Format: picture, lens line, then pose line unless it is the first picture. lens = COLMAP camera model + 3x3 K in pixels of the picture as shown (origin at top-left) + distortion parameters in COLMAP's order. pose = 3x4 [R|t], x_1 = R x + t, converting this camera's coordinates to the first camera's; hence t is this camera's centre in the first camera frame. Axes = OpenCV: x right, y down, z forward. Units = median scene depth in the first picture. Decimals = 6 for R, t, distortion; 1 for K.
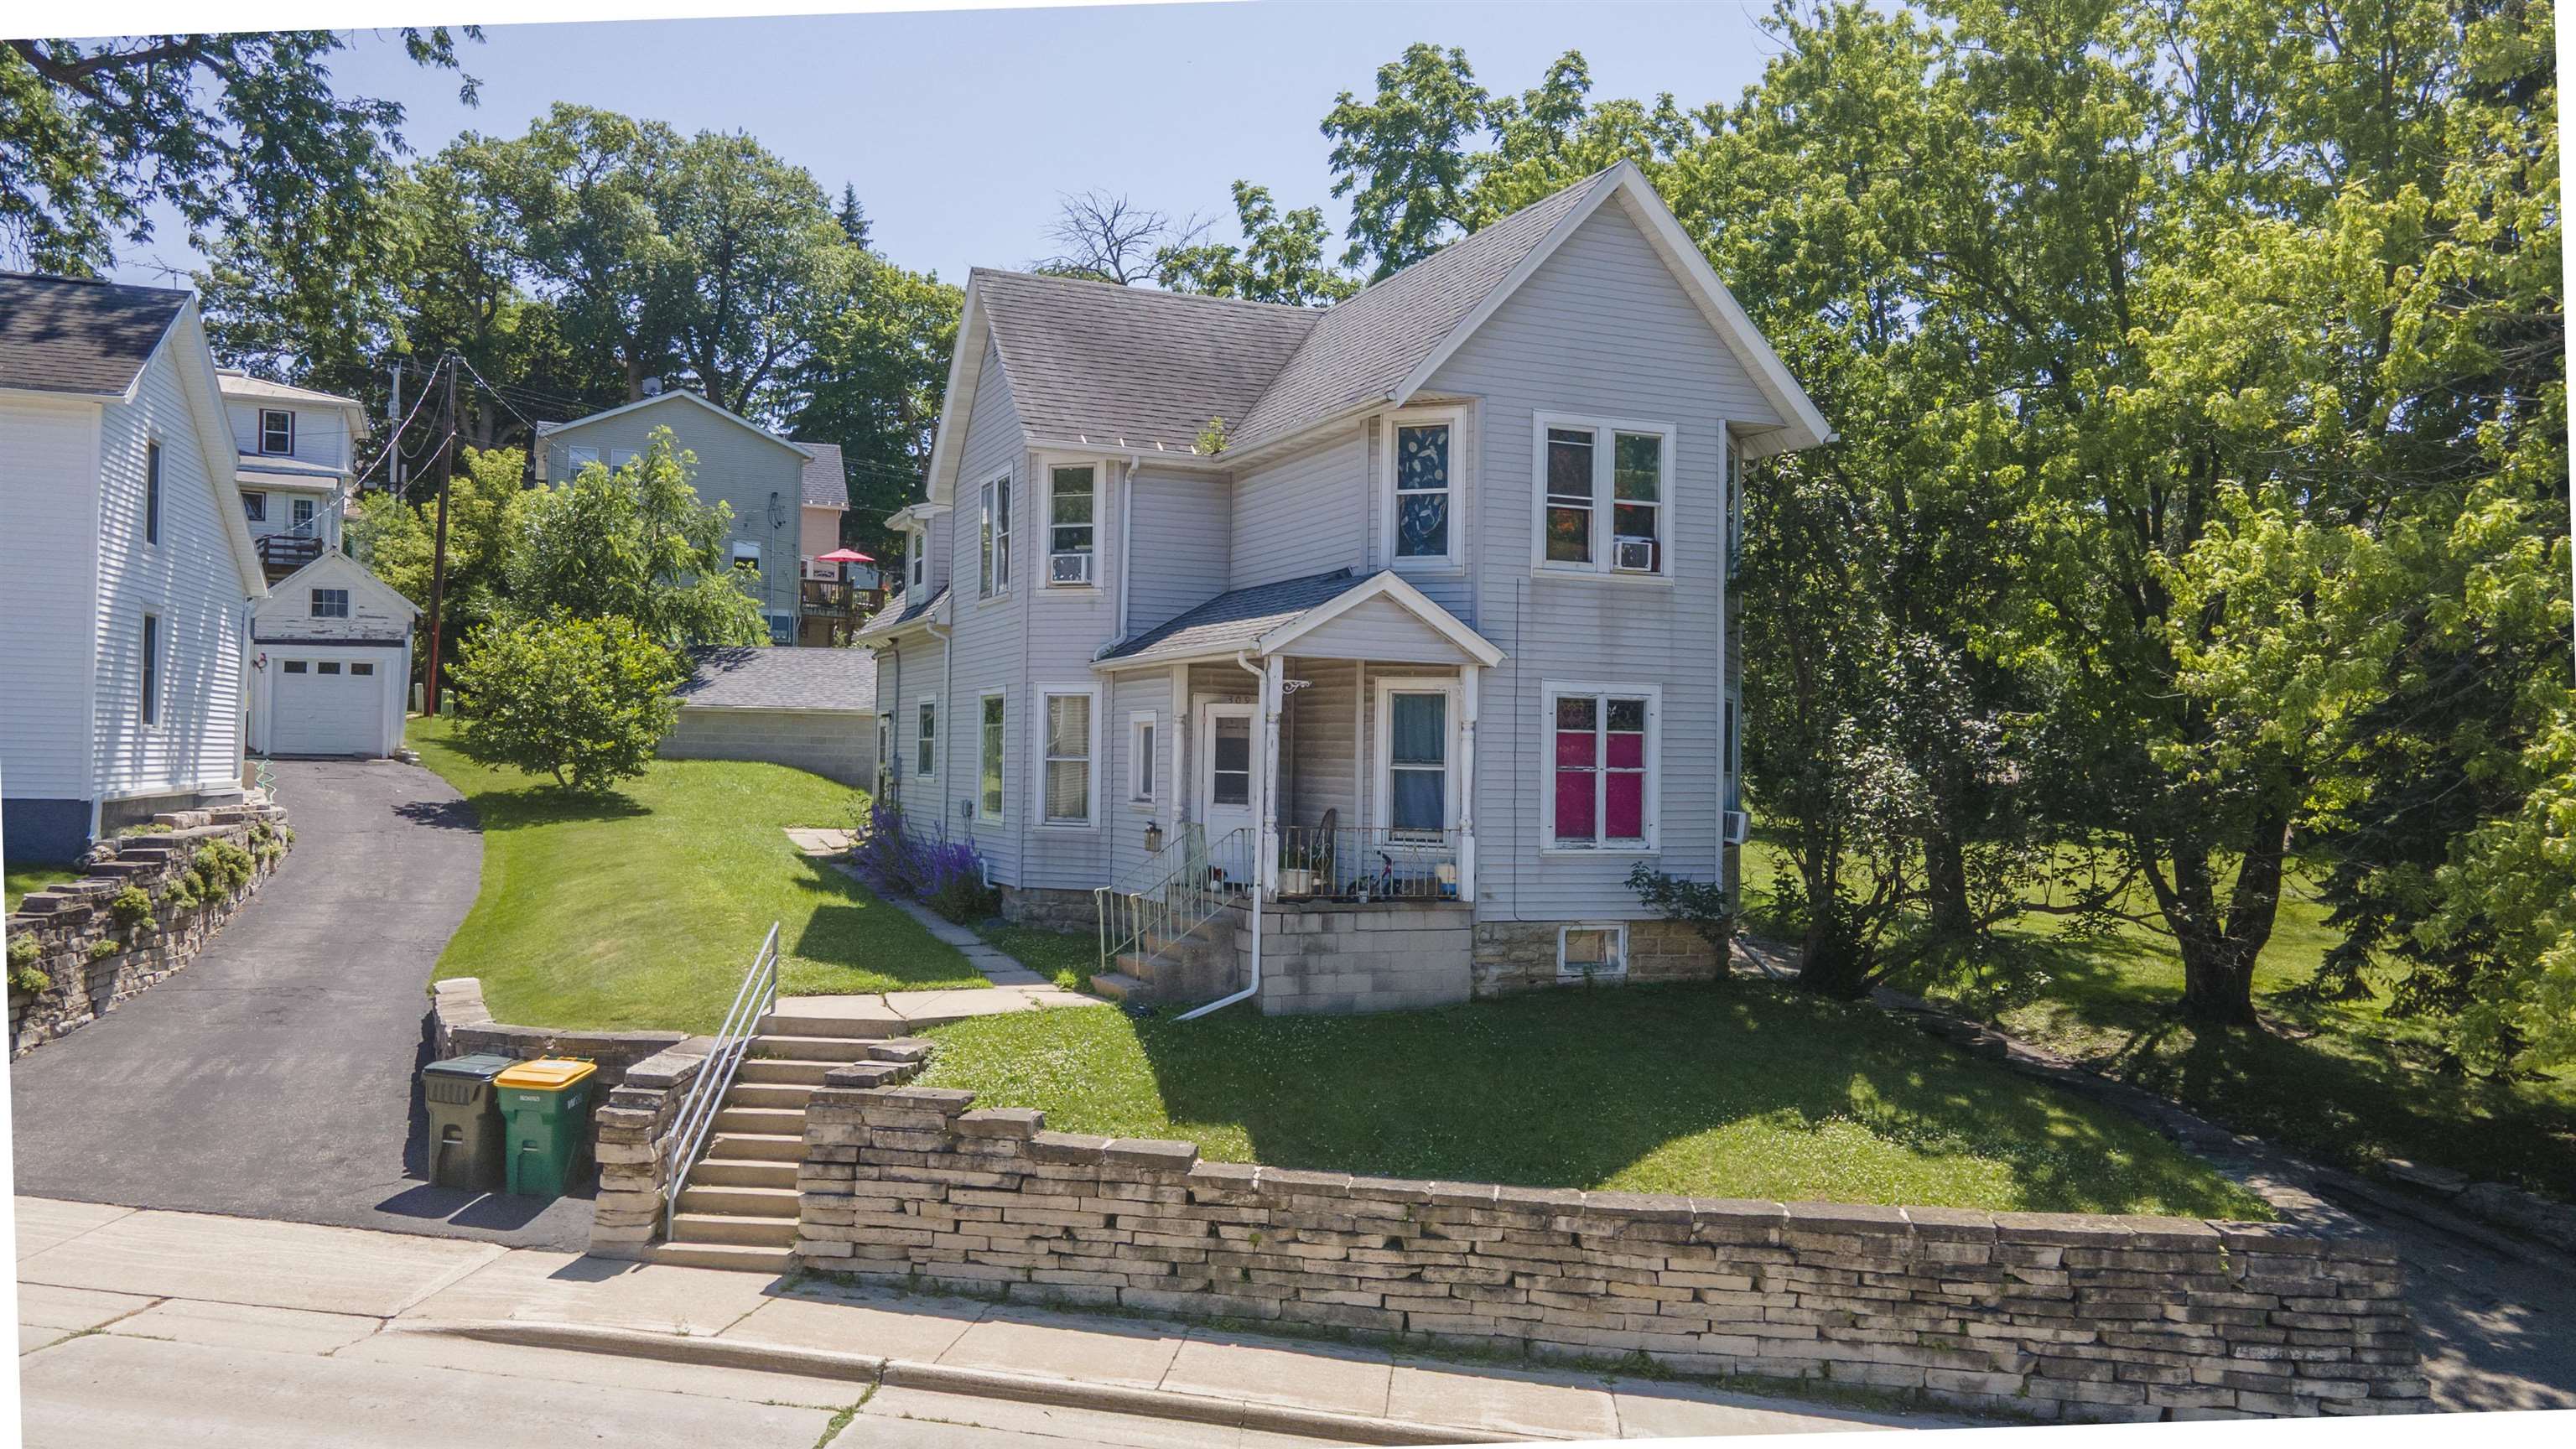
lens RADIAL K [[1849.4, 0, 1288.0], [0, 1849.4, 724.5], [0, 0, 1]] dist [0.032148, -0.000187]
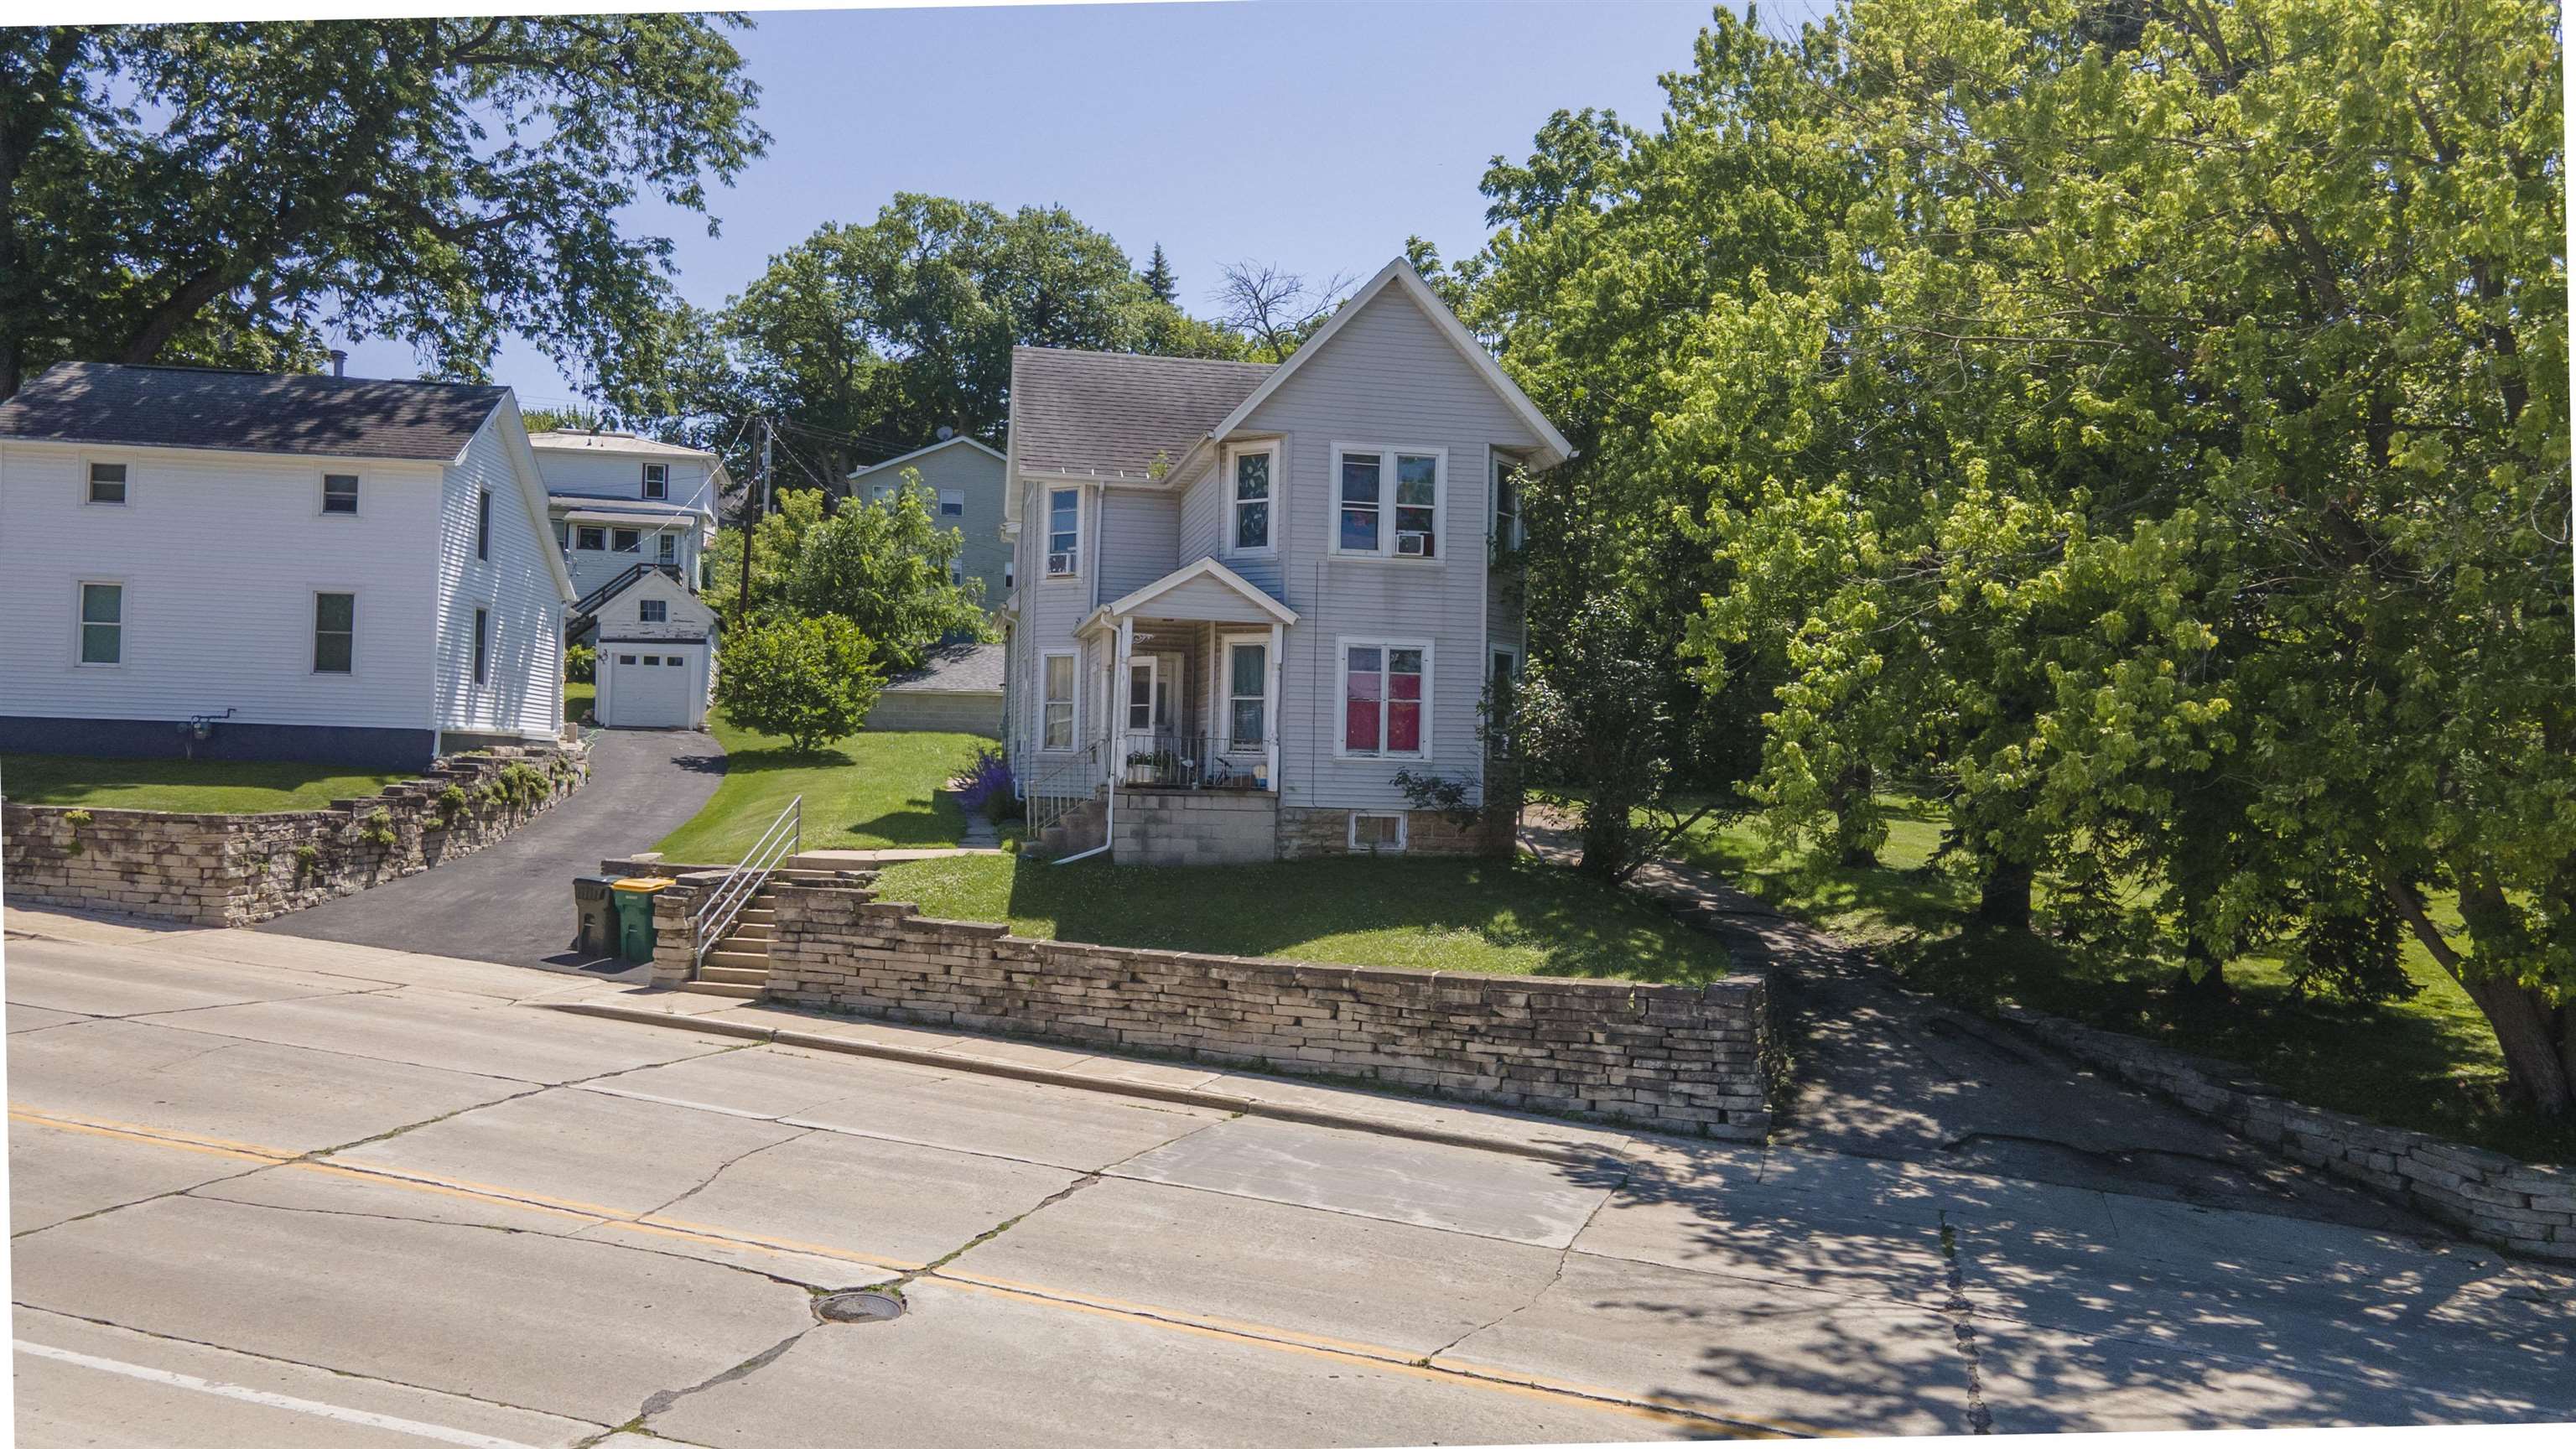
lens RADIAL K [[1832.2, 0, 1288.0], [0, 1832.2, 724.5], [0, 0, 1]] dist [0.096471, -0.282197]
pose [[0.978767, 0.000430, -0.204977, 0.381146], [-0.003091, 0.999915, -0.012663, 0.060378], [0.204954, 0.013028, 0.978685, -0.350359]]
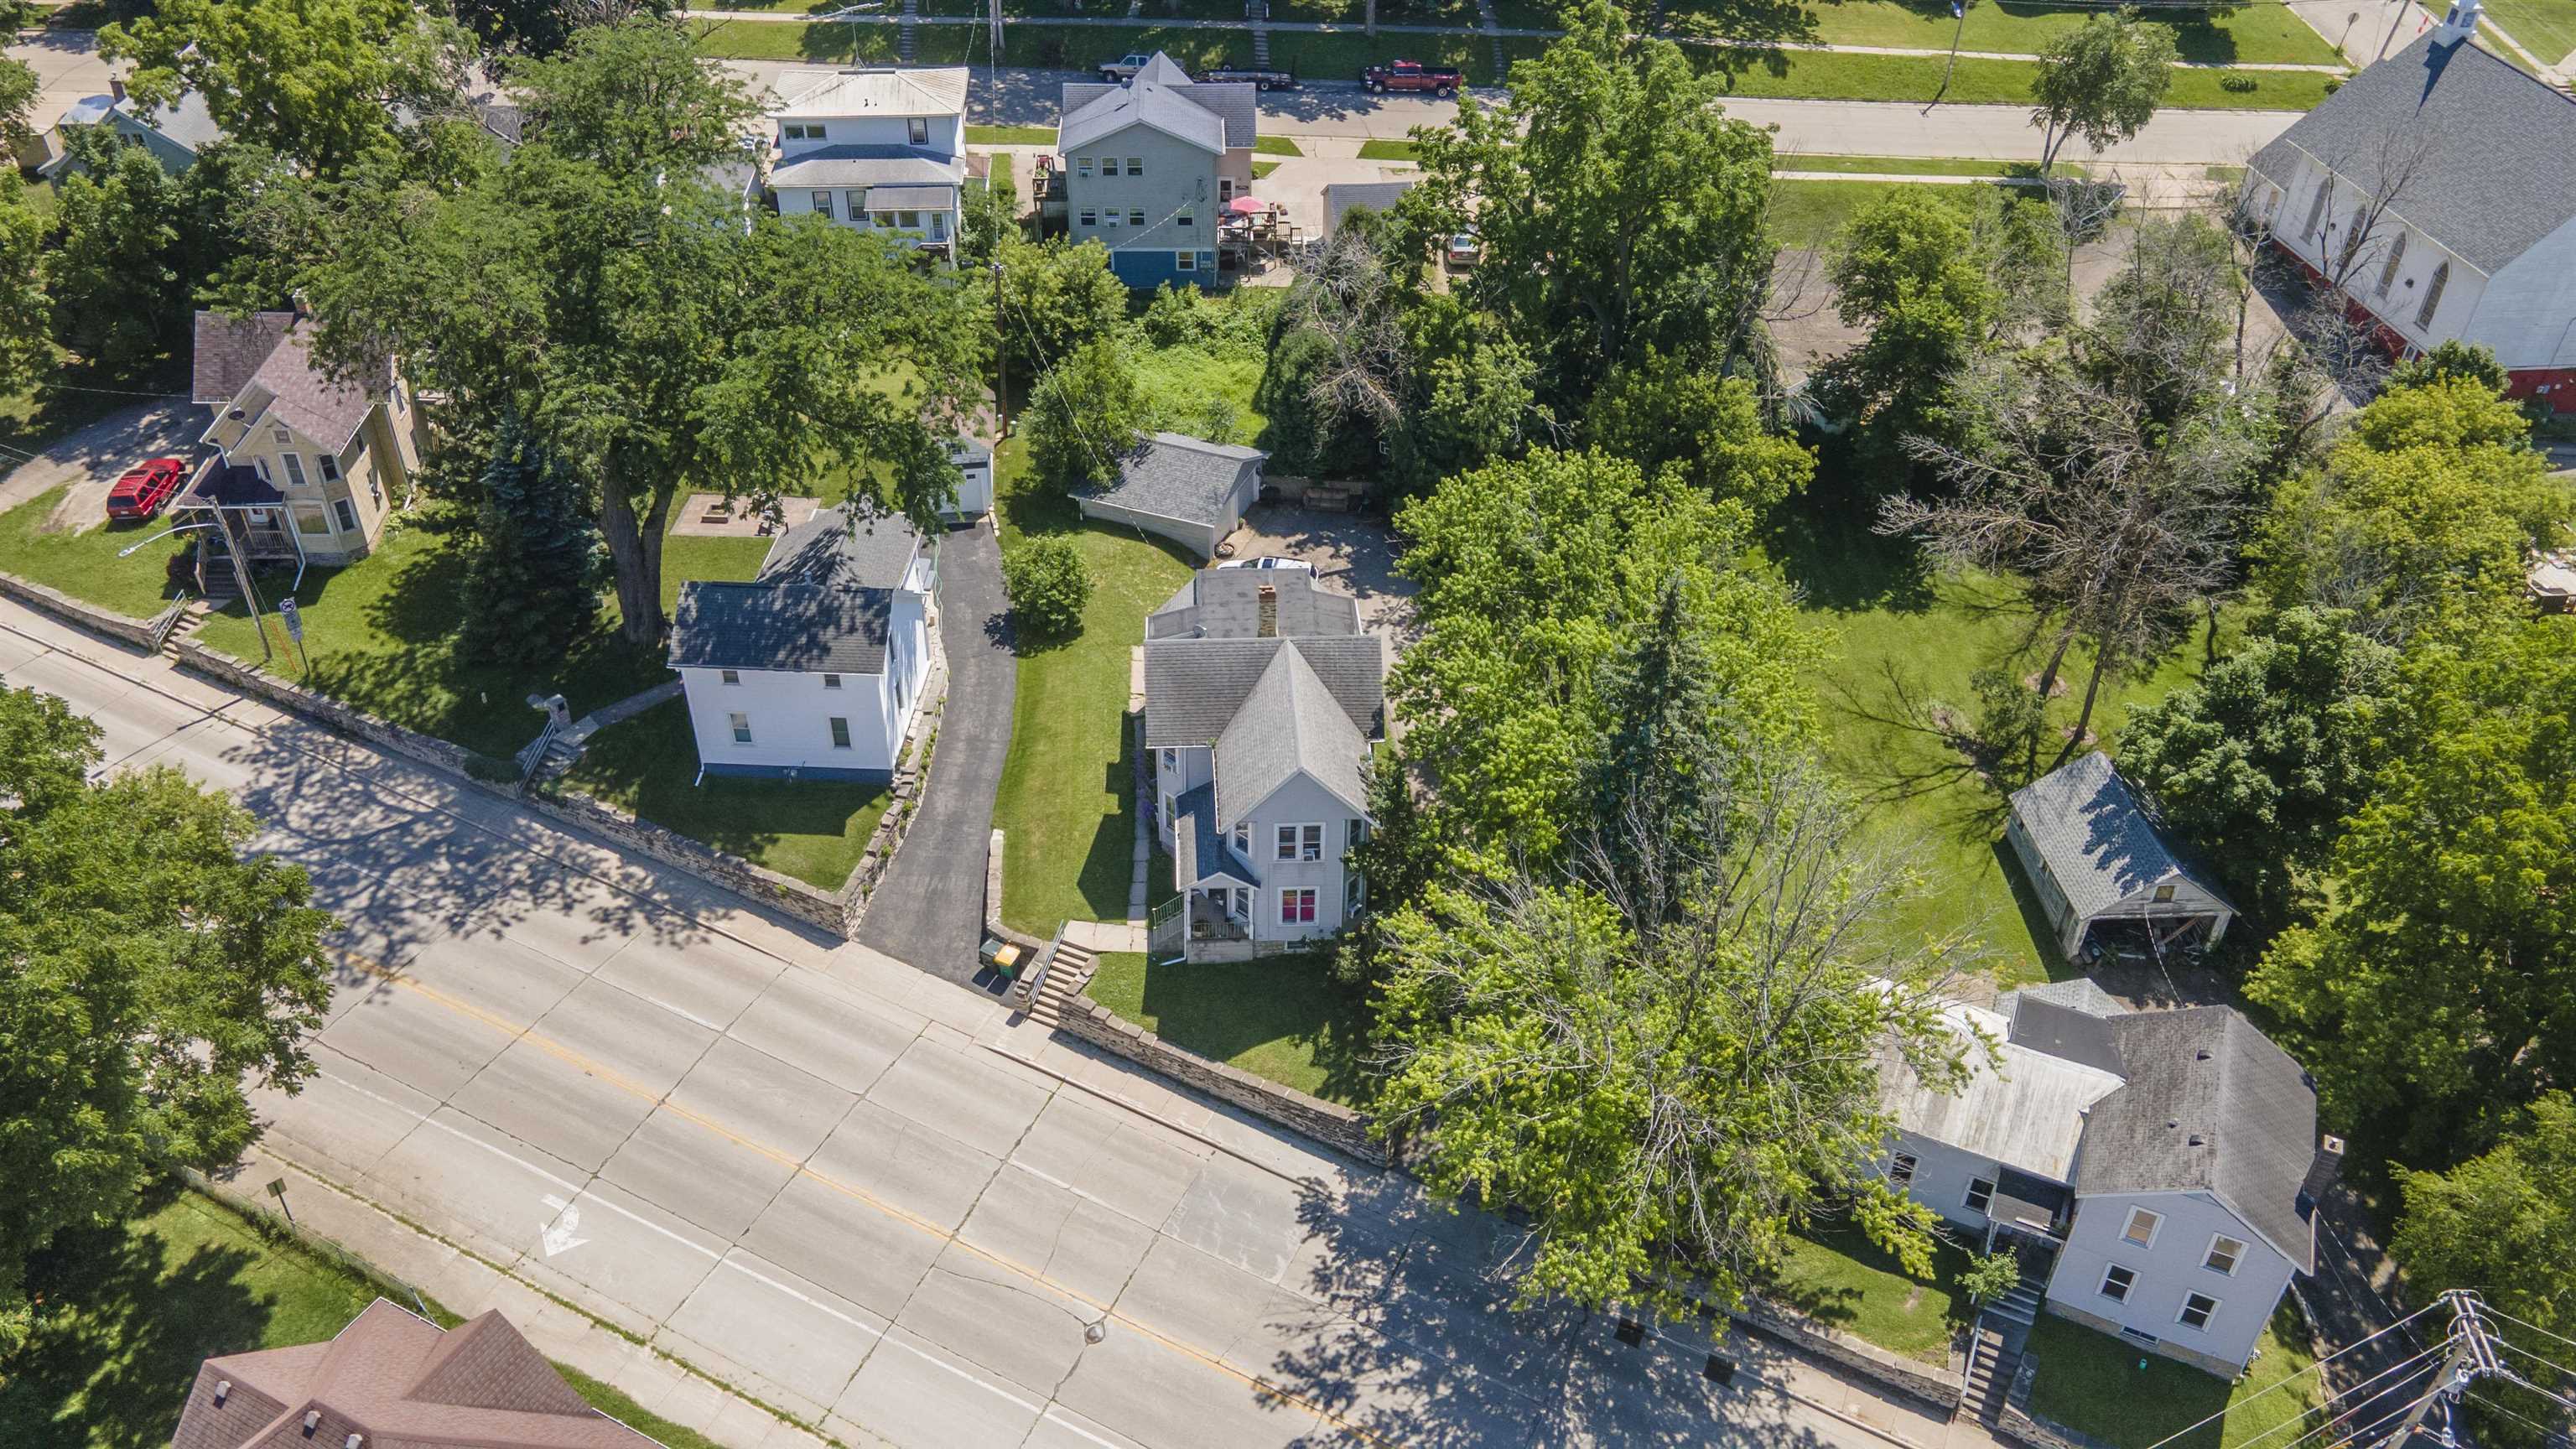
lens RADIAL K [[1849.4, 0, 1288.0], [0, 1849.4, 724.5], [0, 0, 1]] dist [0.032148, -0.000187]
pose [[0.939701, 0.199161, -0.278022, 1.004207], [0.011392, 0.794260, 0.607471, -2.233717], [0.341807, -0.574008, 0.744099, -1.263592]]
